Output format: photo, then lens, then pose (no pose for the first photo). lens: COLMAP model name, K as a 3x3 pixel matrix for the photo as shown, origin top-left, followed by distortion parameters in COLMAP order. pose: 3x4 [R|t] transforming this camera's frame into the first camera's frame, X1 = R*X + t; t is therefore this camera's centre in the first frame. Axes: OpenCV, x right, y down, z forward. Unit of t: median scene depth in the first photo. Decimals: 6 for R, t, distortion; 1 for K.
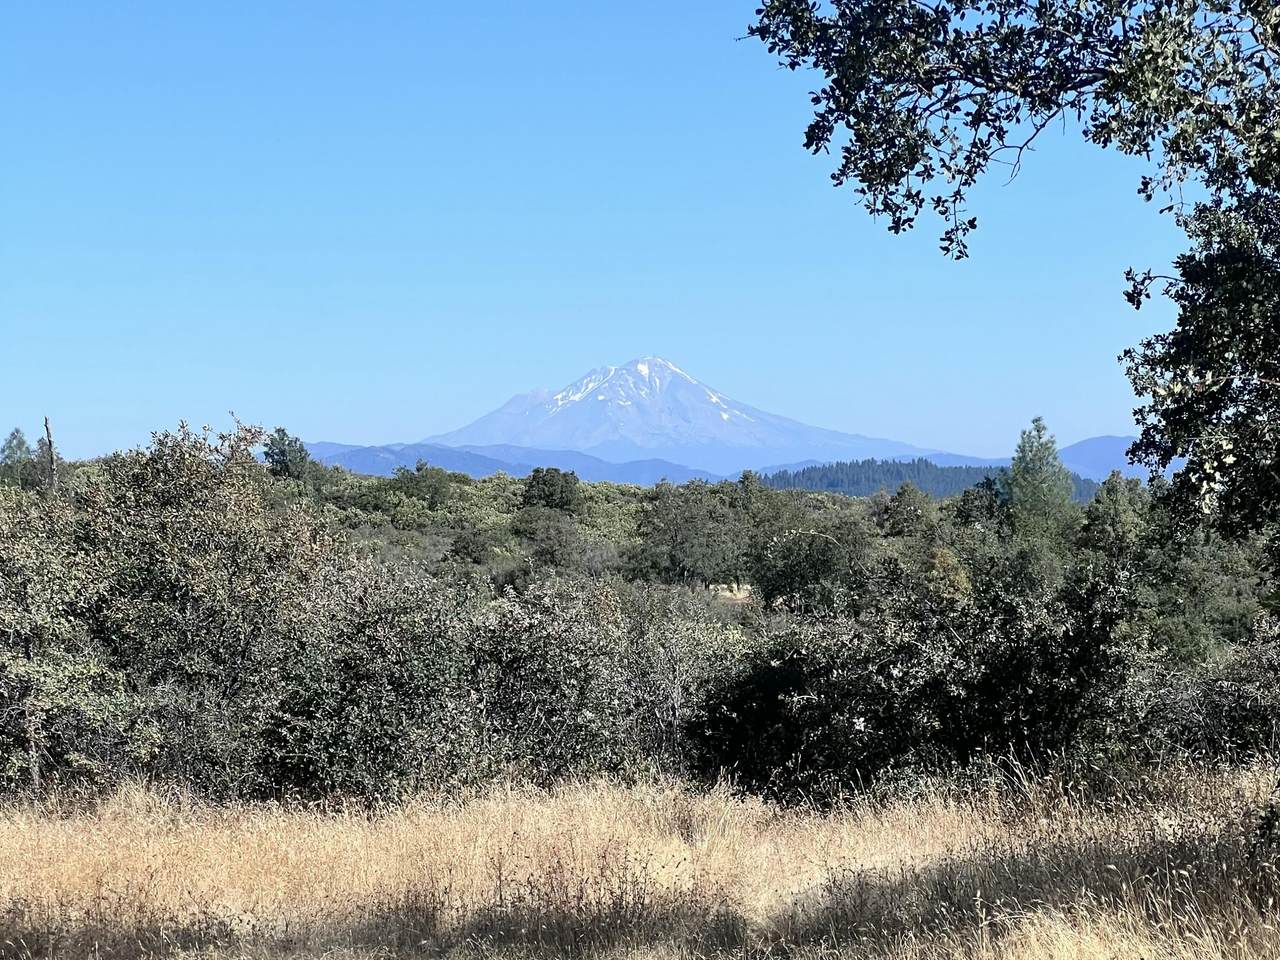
lens RADIAL K [[2919.2, 0, 639.5], [0, 2919.2, 480.4], [0, 0, 1]] dist [-0.130408, 0.000000]
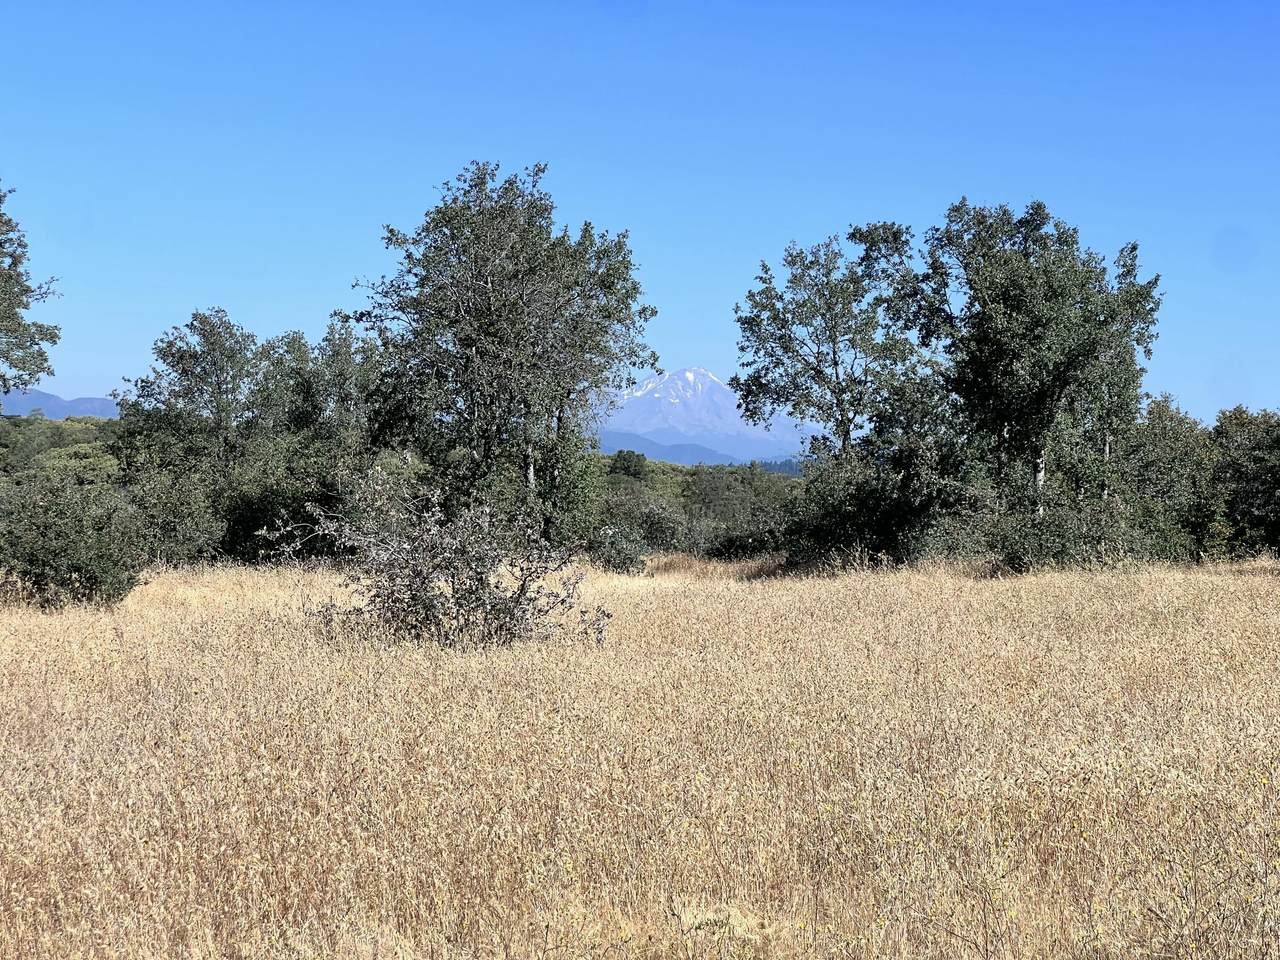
lens RADIAL K [[2919.2, 0, 640.2], [0, 2919.2, 480.4], [0, 0, 1]] dist [-0.130408, 0.000000]
pose [[0.997588, 0.068578, -0.010734, -0.024301], [-0.068470, 0.997601, 0.010196, -0.017152], [0.011408, -0.009437, 0.999890, -2.148466]]
